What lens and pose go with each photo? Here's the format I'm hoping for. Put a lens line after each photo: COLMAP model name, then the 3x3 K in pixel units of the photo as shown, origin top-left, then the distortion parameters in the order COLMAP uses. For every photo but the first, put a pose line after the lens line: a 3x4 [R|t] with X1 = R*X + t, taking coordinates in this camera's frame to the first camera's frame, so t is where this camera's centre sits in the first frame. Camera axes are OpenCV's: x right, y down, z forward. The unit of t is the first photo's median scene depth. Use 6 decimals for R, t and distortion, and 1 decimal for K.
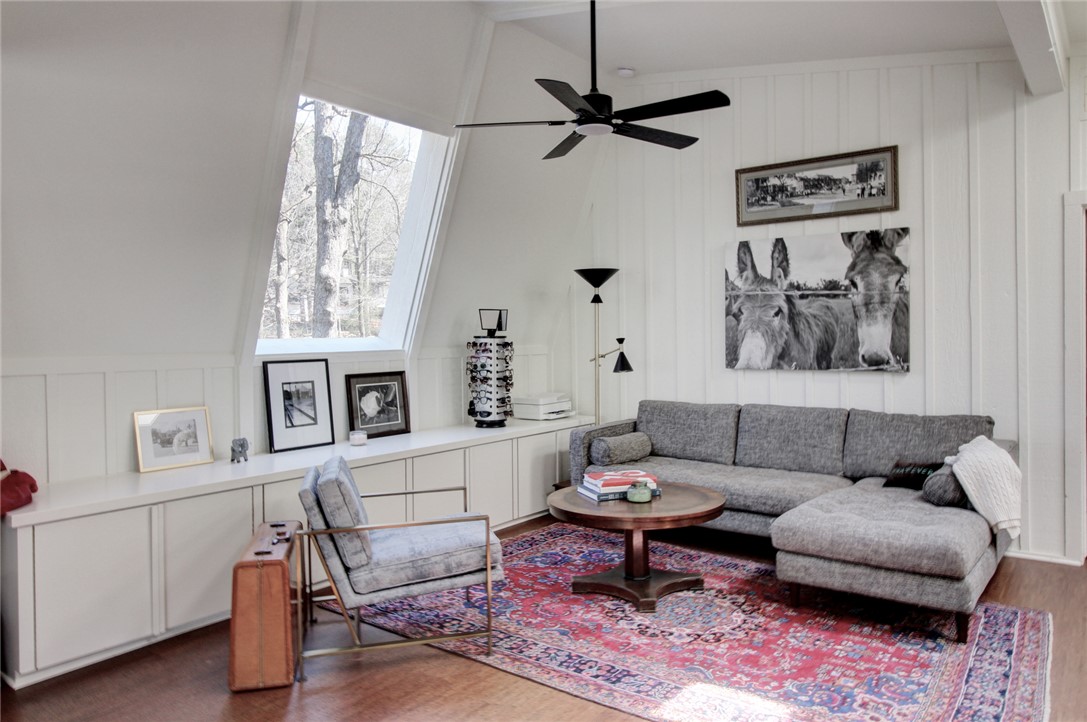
lens RADIAL K [[757.9, 0, 552.3], [0, 757.9, 343.7], [0, 0, 1]] dist [0.003727, -0.004254]
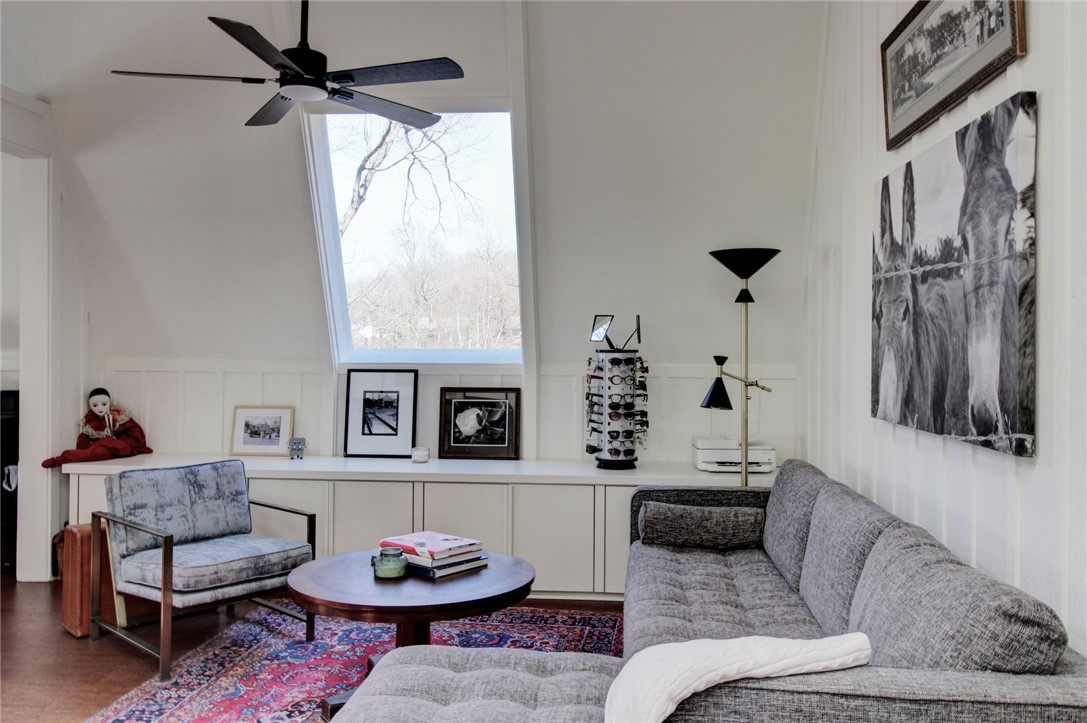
lens RADIAL K [[869.5, 0, 549.9], [0, 869.5, 342.9], [0, 0, 1]] dist [0.020123, -0.012293]
pose [[0.520653, 0.009411, -0.853717, 0.705521], [-0.022124, 0.999752, -0.002472, -0.014826], [0.853482, 0.020175, 0.520732, 0.531564]]
